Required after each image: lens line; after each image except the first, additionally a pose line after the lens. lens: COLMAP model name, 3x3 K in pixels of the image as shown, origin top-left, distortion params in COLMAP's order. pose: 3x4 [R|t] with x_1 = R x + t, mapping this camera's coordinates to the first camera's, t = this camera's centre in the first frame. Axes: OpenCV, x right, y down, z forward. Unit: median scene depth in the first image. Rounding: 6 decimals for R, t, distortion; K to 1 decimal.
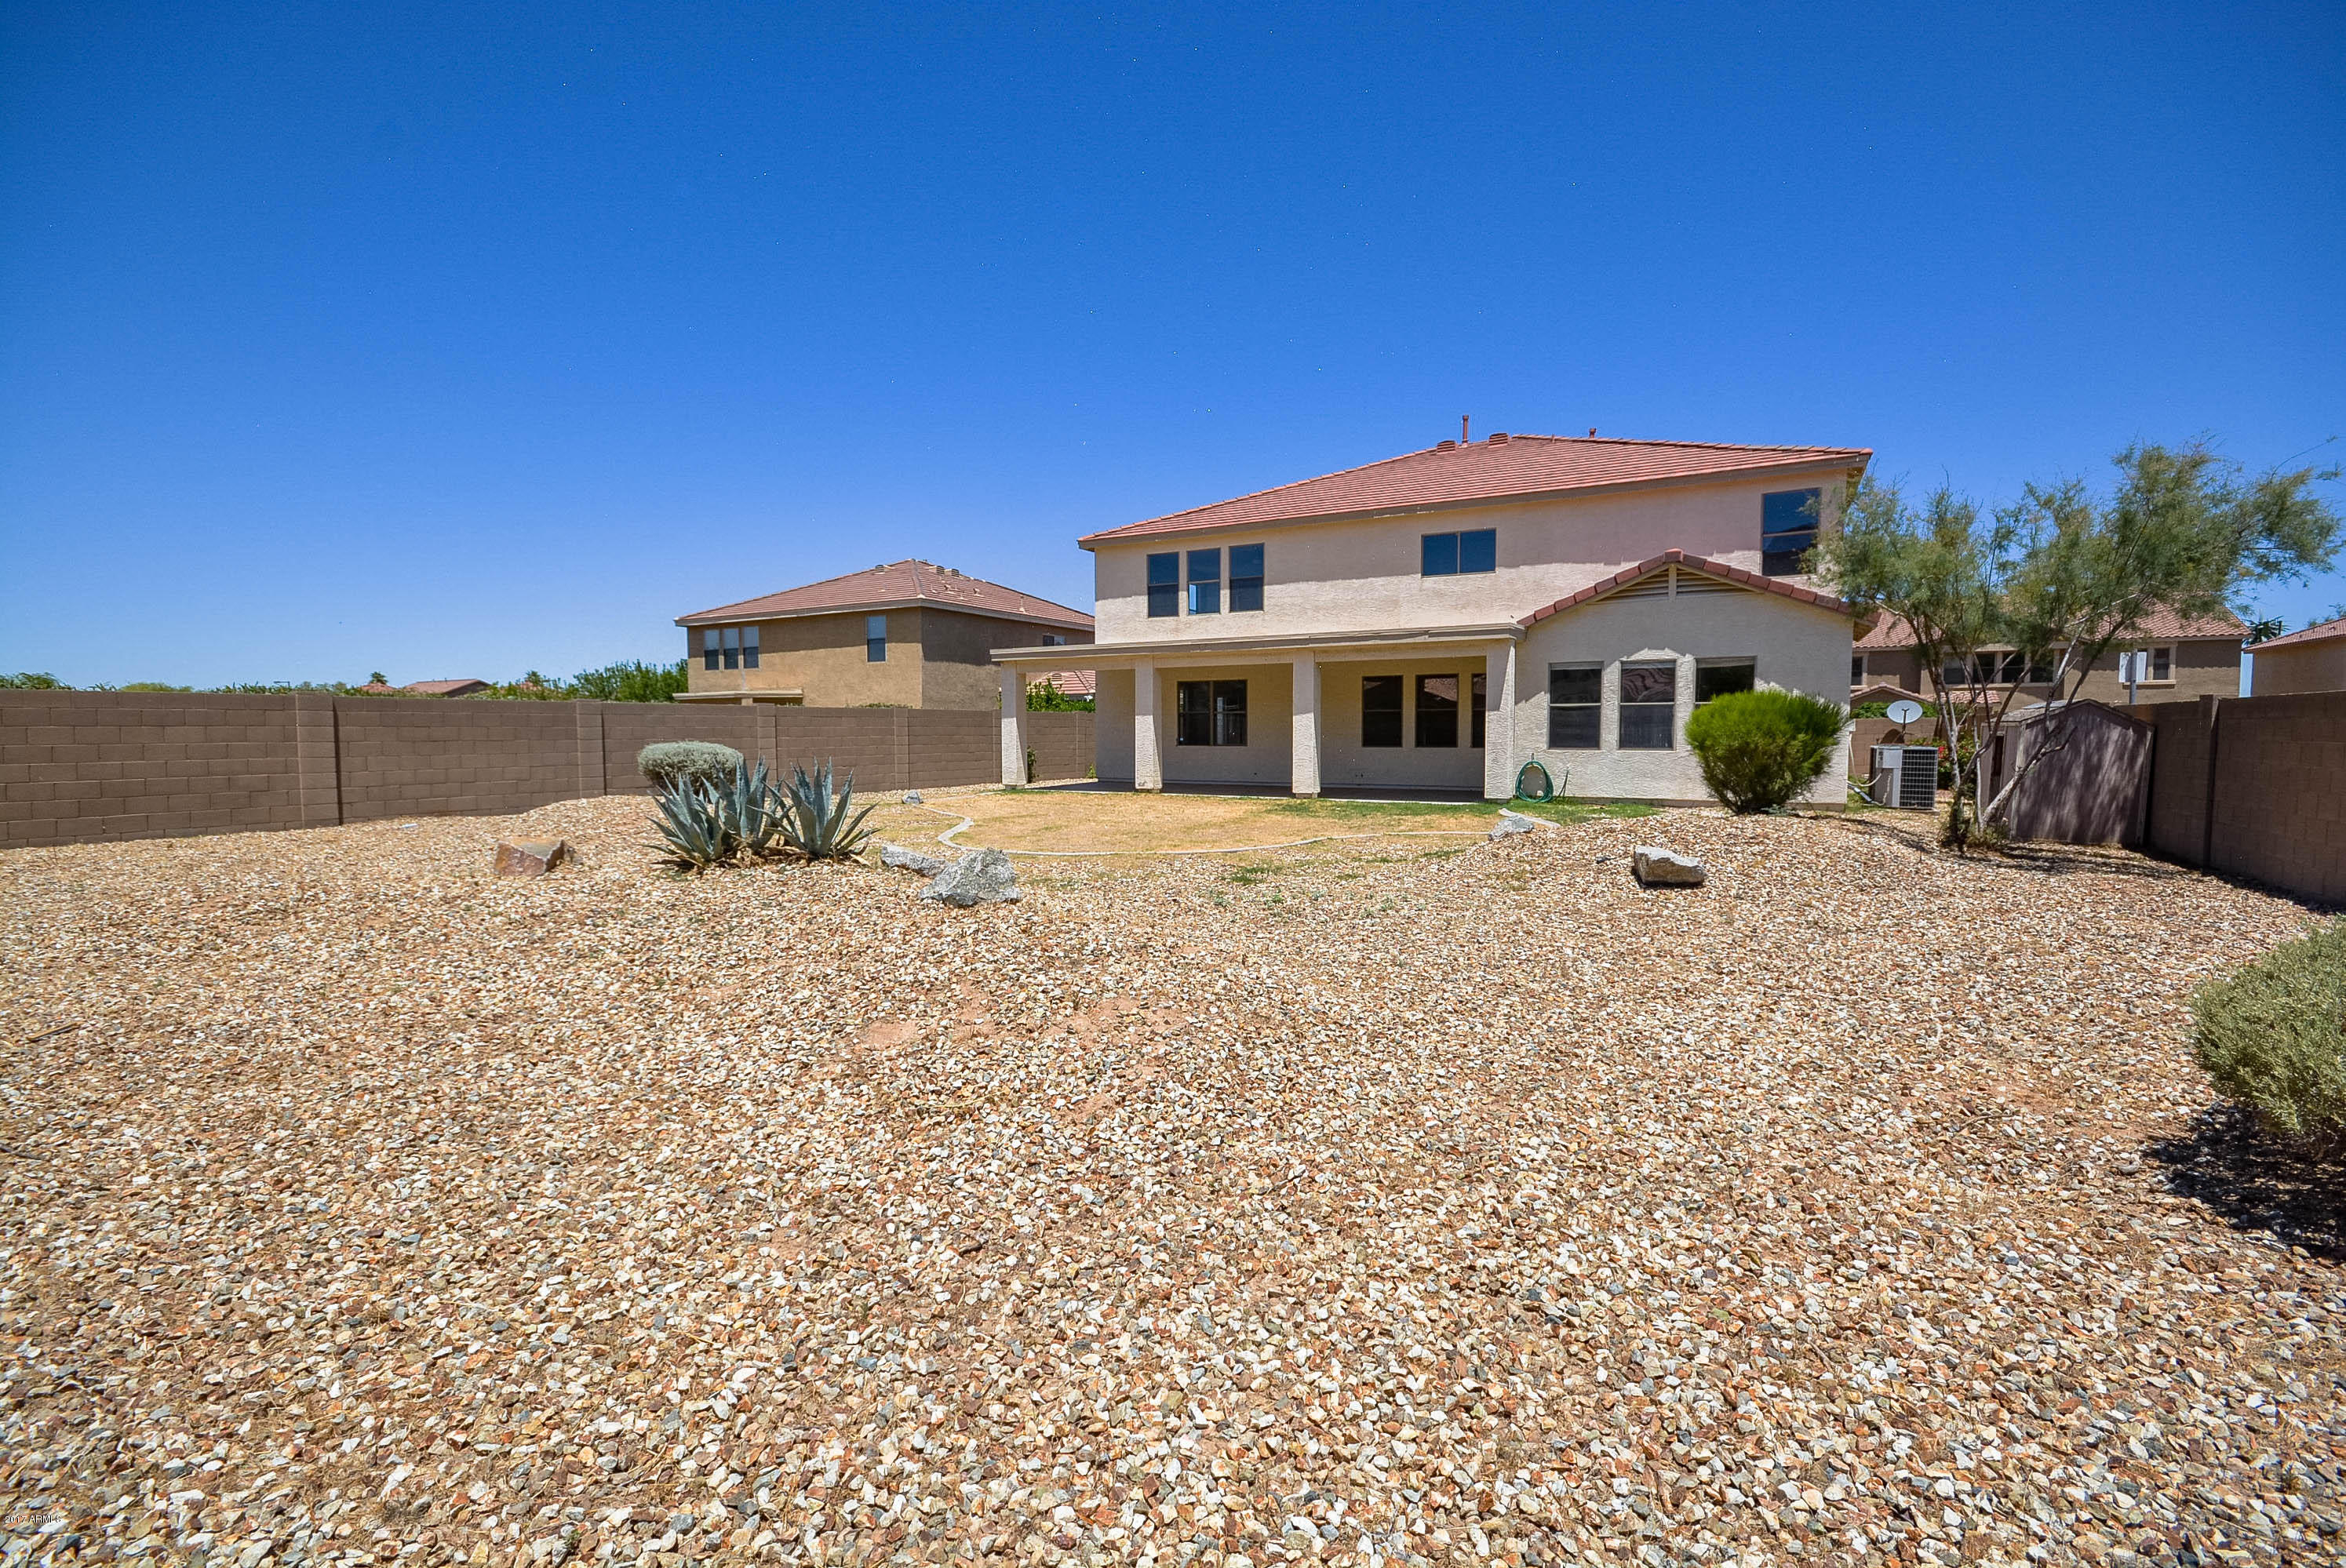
lens RADIAL K [[1037.8, 0, 1166.2], [0, 1037.8, 793.0], [0, 0, 1]] dist [0.010235, 0.000078]
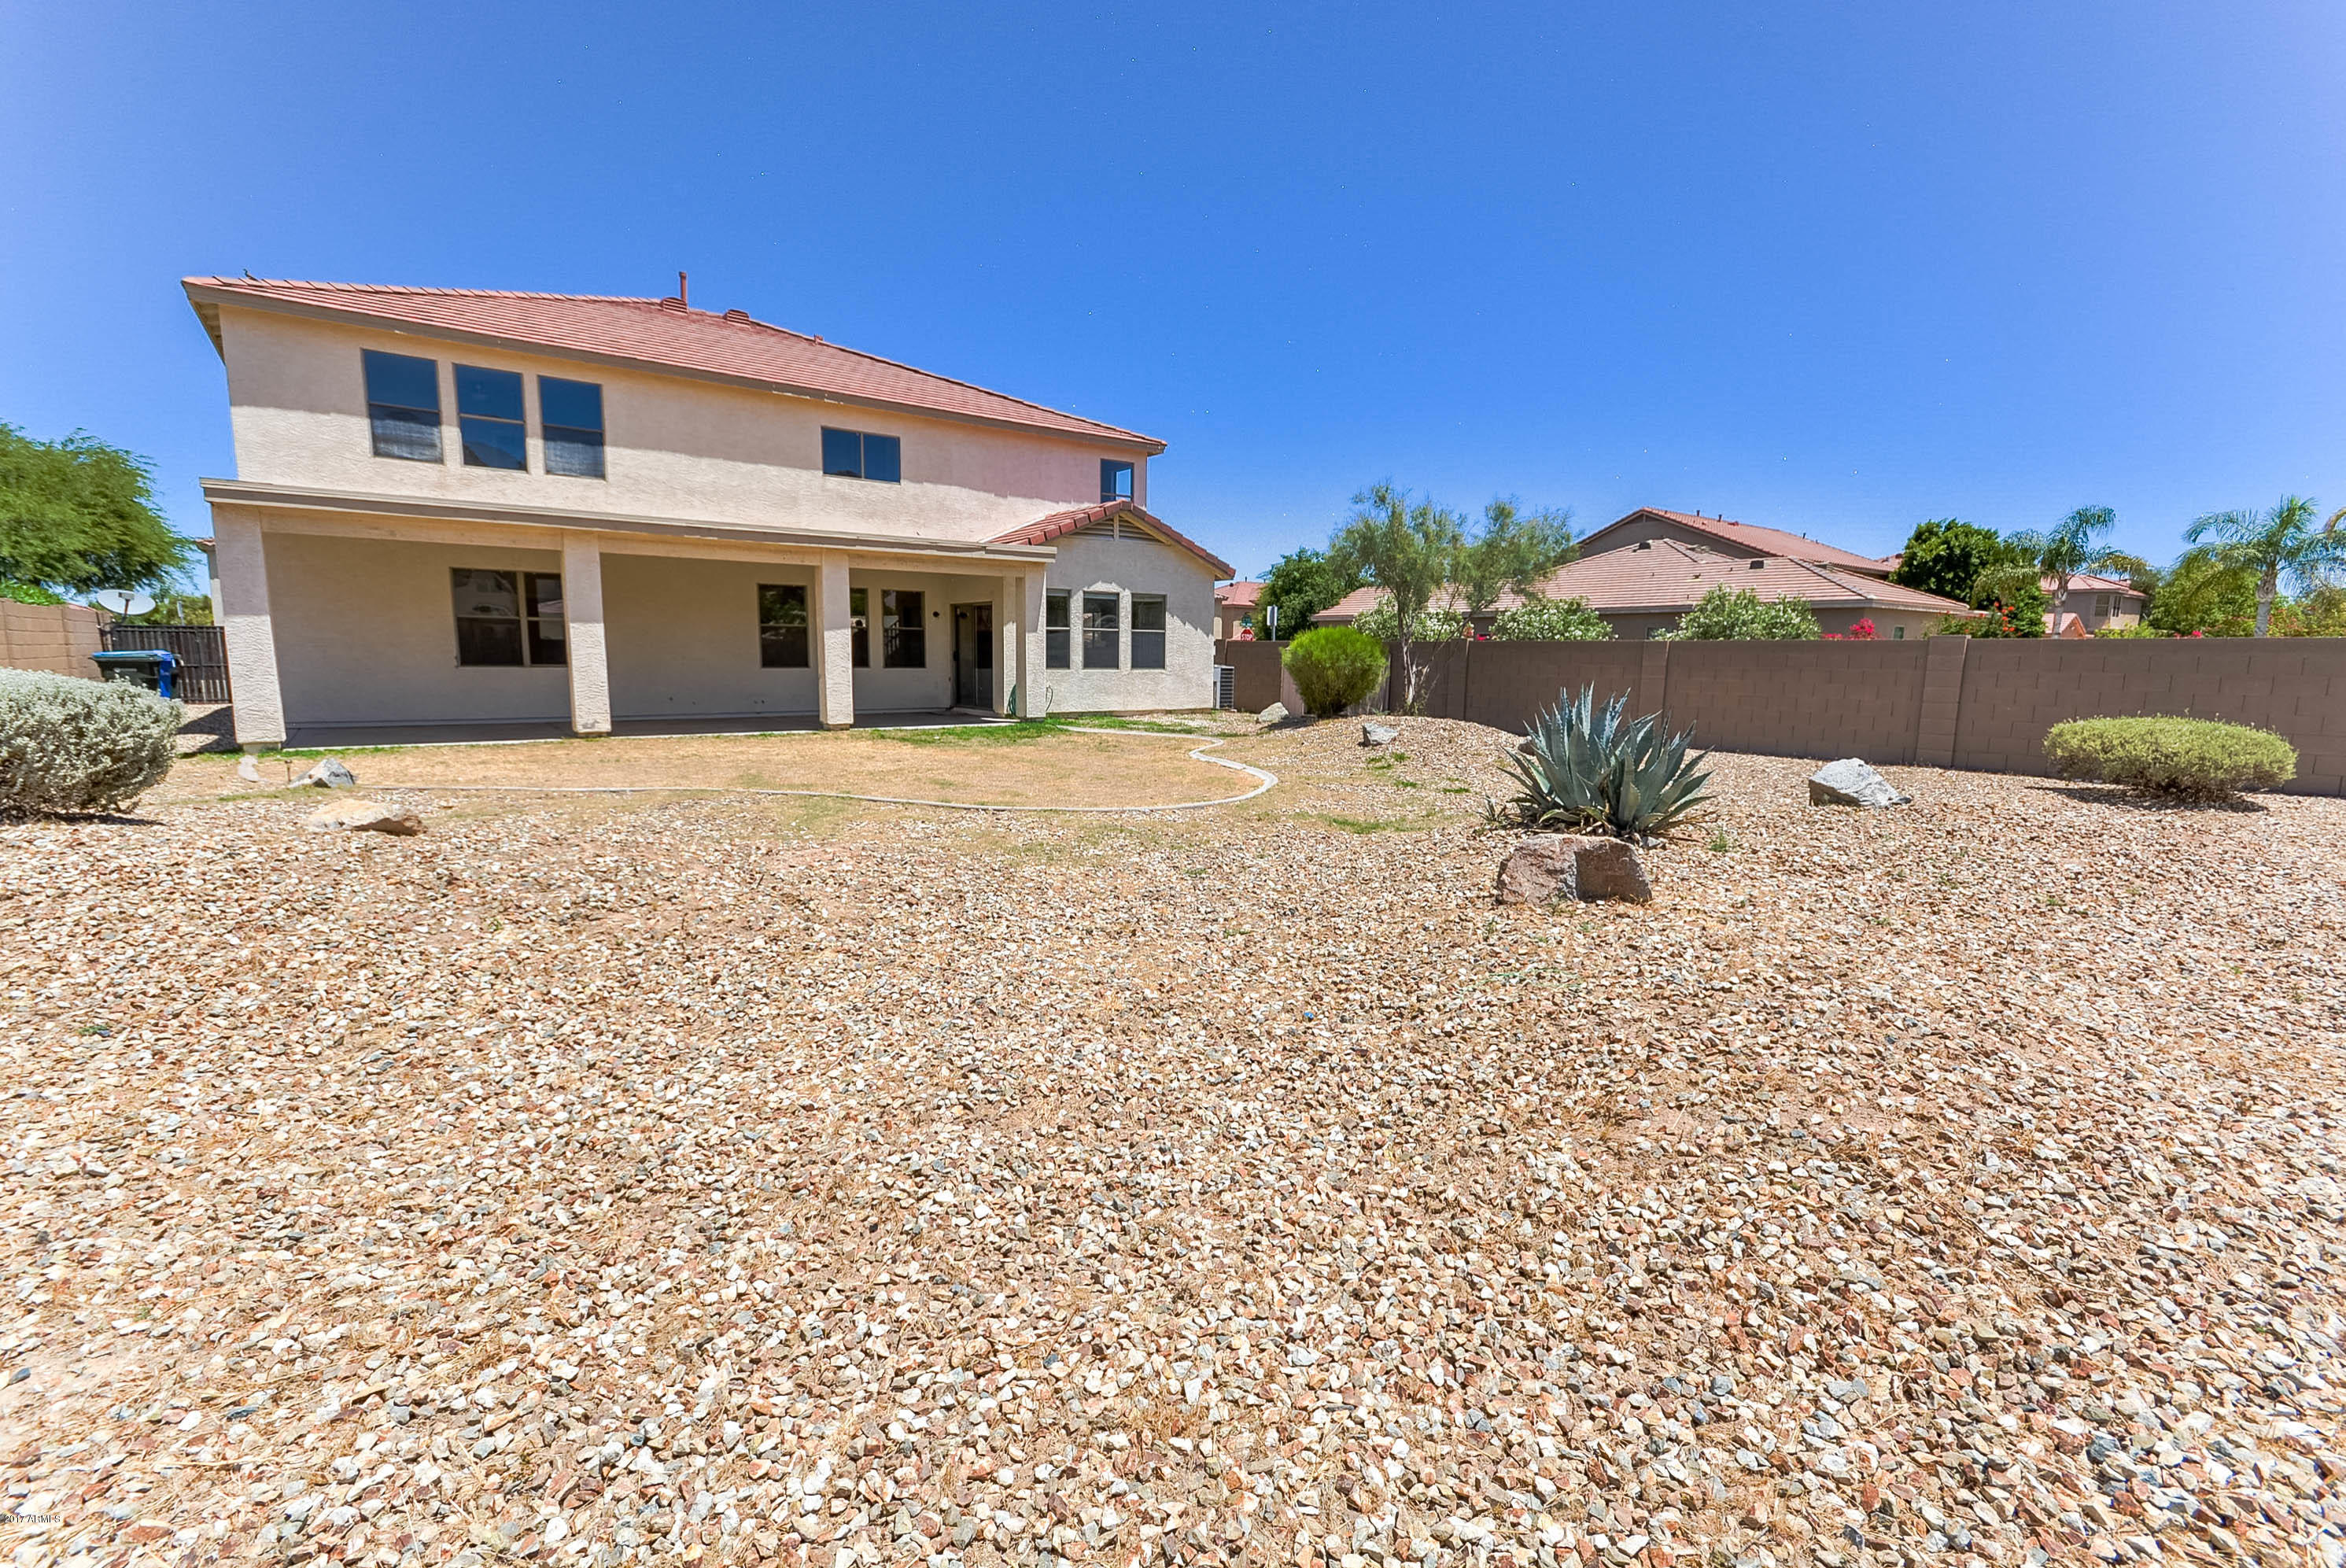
lens RADIAL K [[1038.0, 0, 1166.2], [0, 1038.0, 793.0], [0, 0, 1]] dist [0.010235, 0.000078]
pose [[0.392286, -0.117000, 0.912372, -0.482902], [0.045622, 0.993132, 0.107740, -0.020387], [-0.918711, -0.000640, 0.394929, 0.380851]]
